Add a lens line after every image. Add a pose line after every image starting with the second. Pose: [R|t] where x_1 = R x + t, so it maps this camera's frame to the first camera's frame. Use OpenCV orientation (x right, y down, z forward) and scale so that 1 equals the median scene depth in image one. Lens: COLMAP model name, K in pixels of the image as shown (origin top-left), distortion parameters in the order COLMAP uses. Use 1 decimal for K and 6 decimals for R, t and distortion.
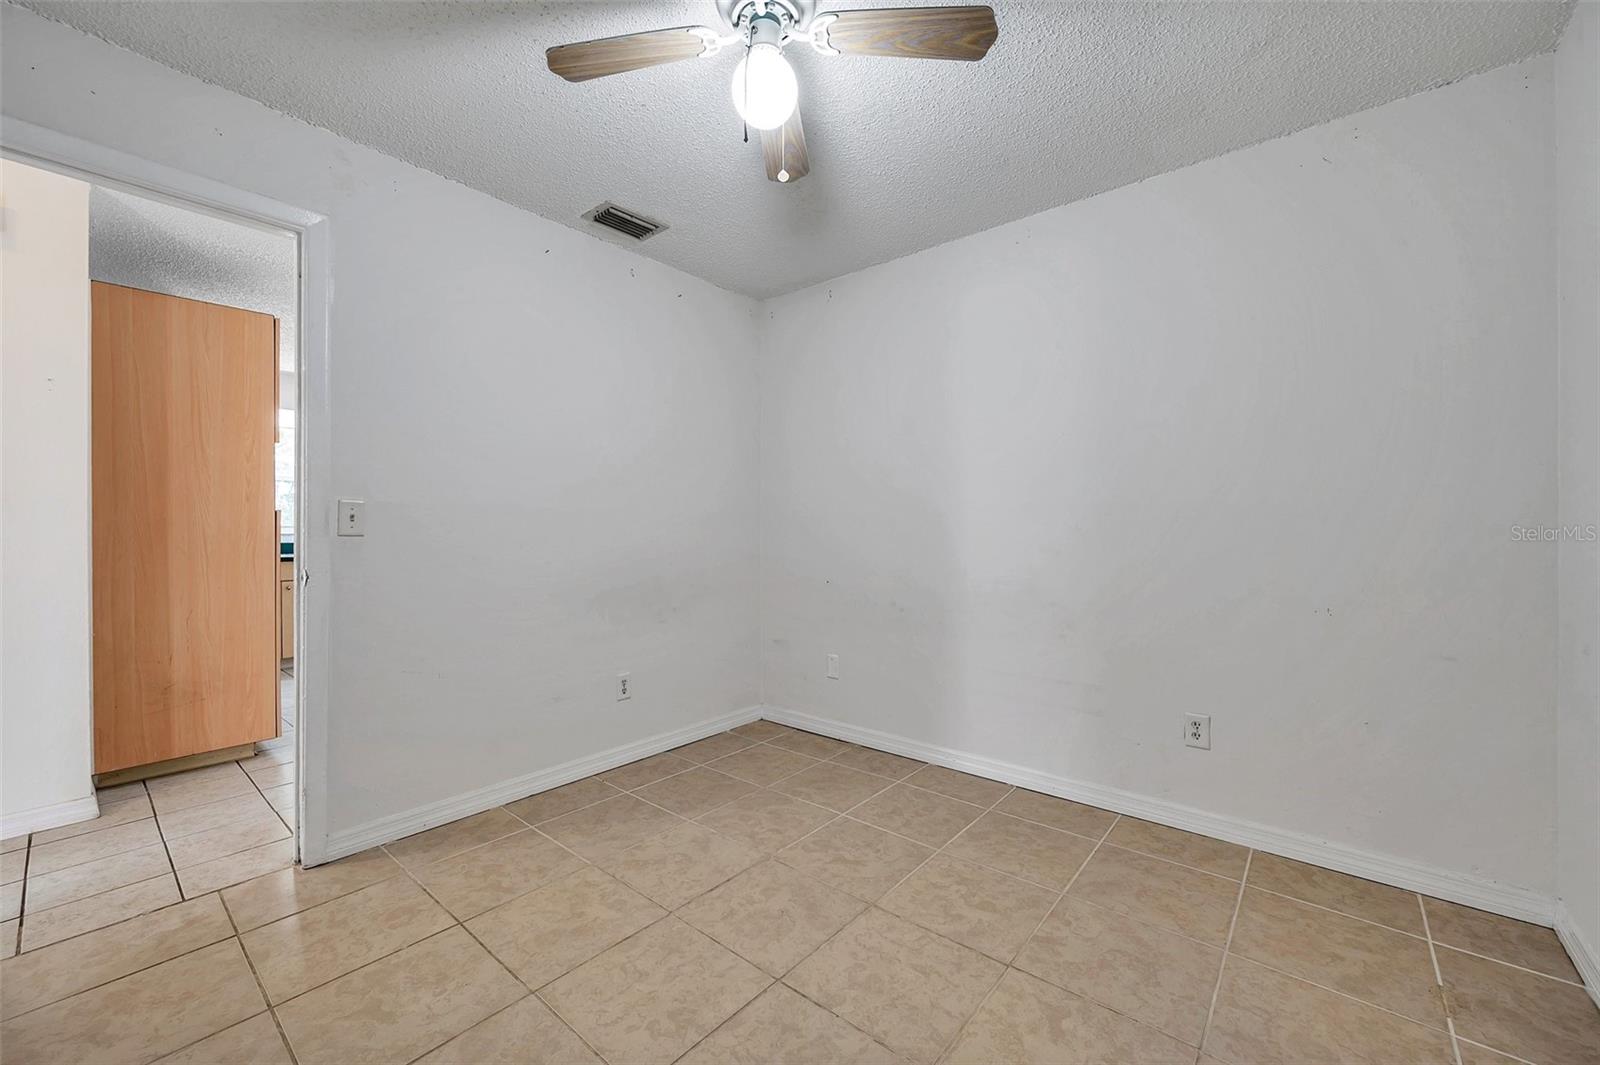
lens RADIAL K [[628.2, 0, 800.3], [0, 628.2, 532.6], [0, 0, 1]] dist [-0.001899, 0.000089]
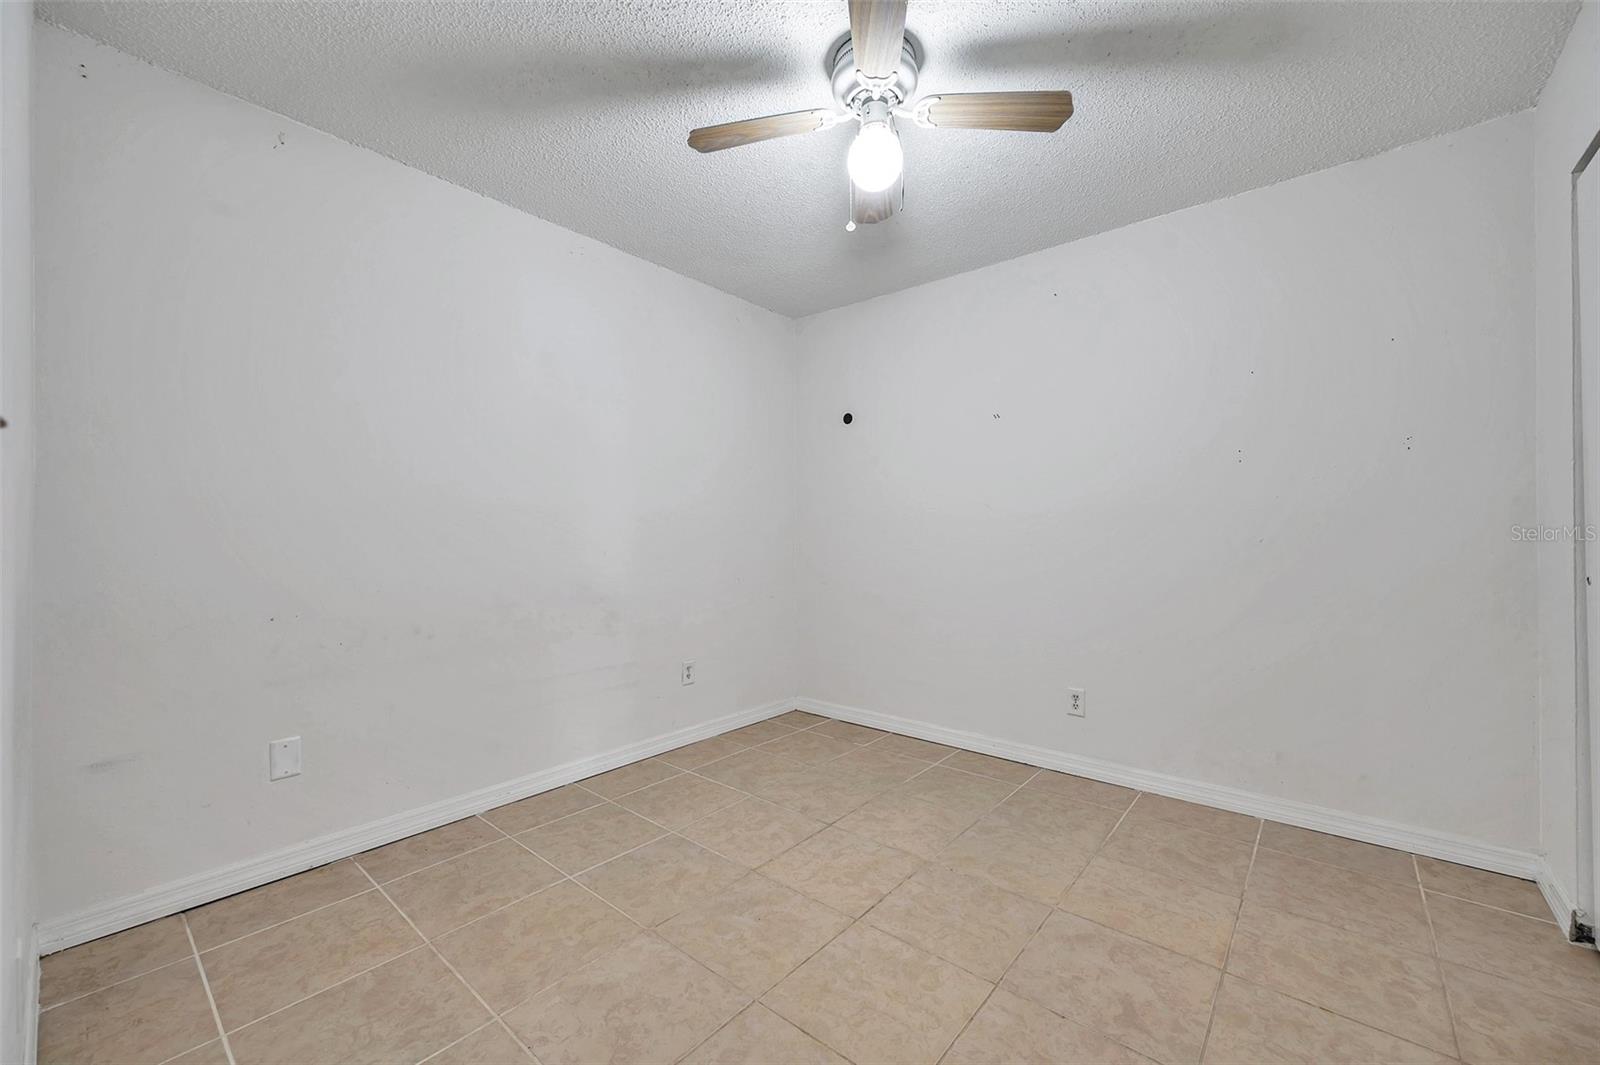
lens RADIAL K [[628.2, 0, 798.4], [0, 628.2, 527.6], [0, 0, 1]] dist [-0.001899, 0.000089]
pose [[0.008099, 0.010217, 0.999915, -0.871813], [0.005017, 0.999935, -0.010257, -0.000176], [-0.999955, 0.005099, 0.008047, 0.794000]]
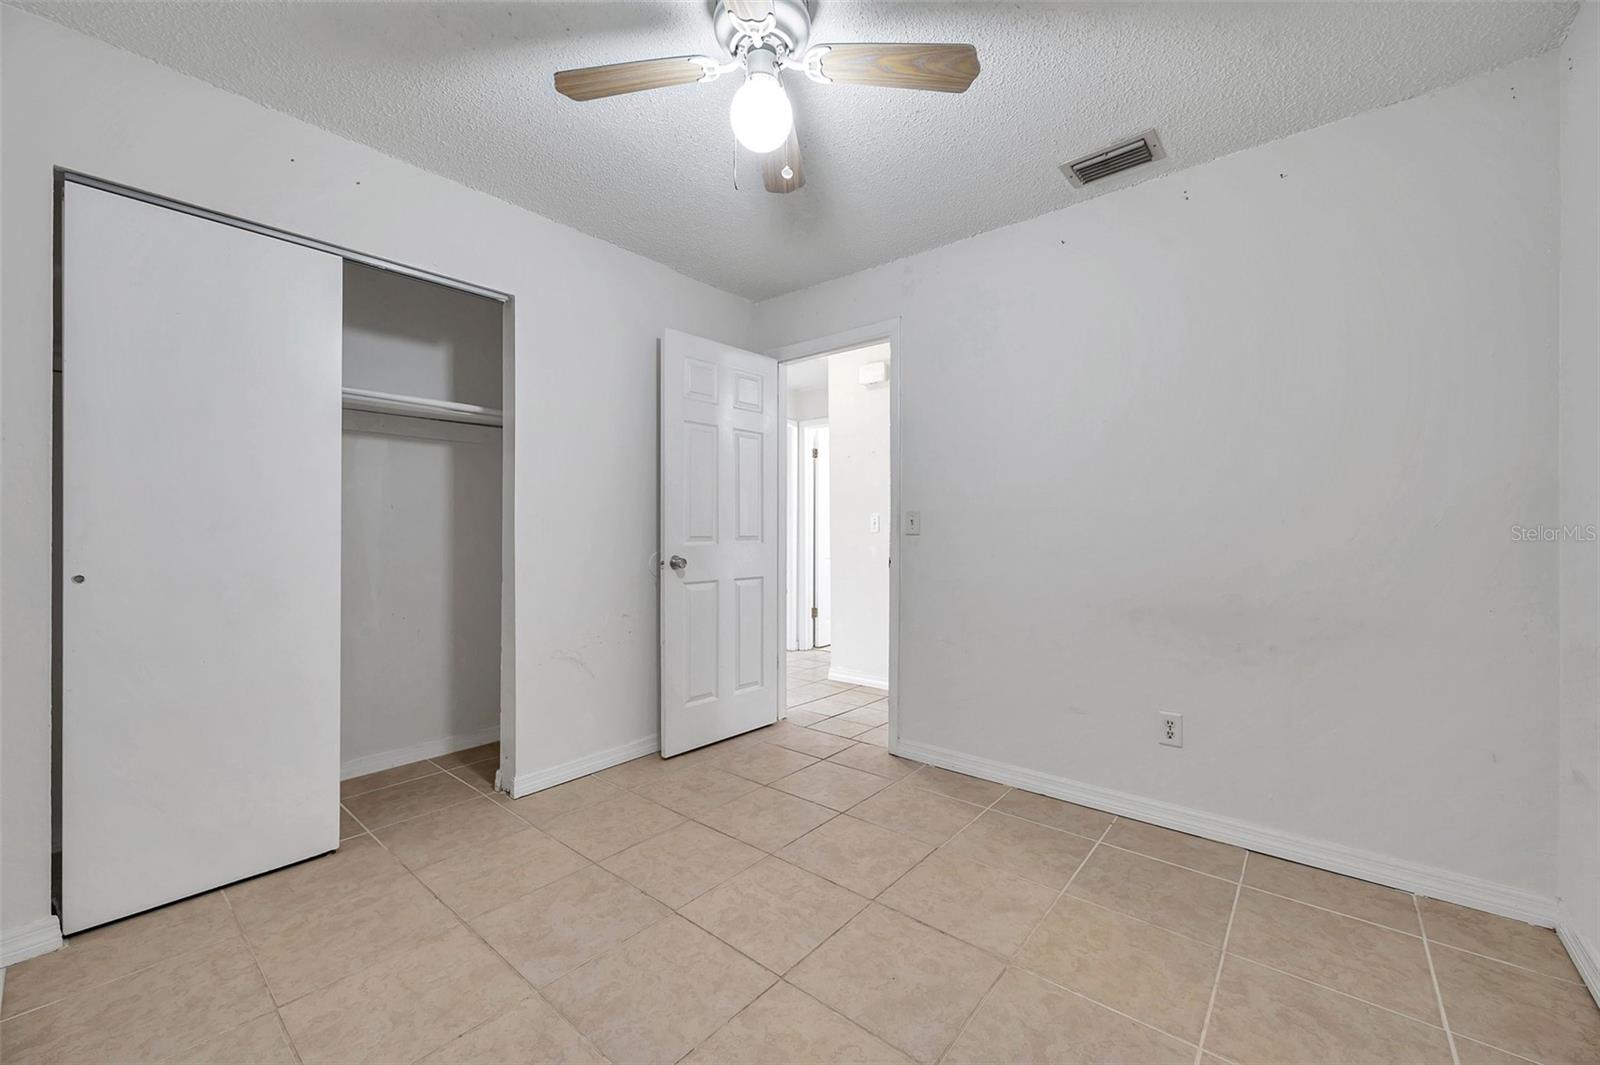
lens RADIAL K [[628.2, 0, 802.3], [0, 628.2, 534.9], [0, 0, 1]] dist [-0.001899, 0.000089]
pose [[0.008471, 0.005941, -0.999946, 0.701313], [-0.003818, 0.999975, 0.005909, -0.002917], [0.999957, 0.003768, 0.008493, 0.740985]]
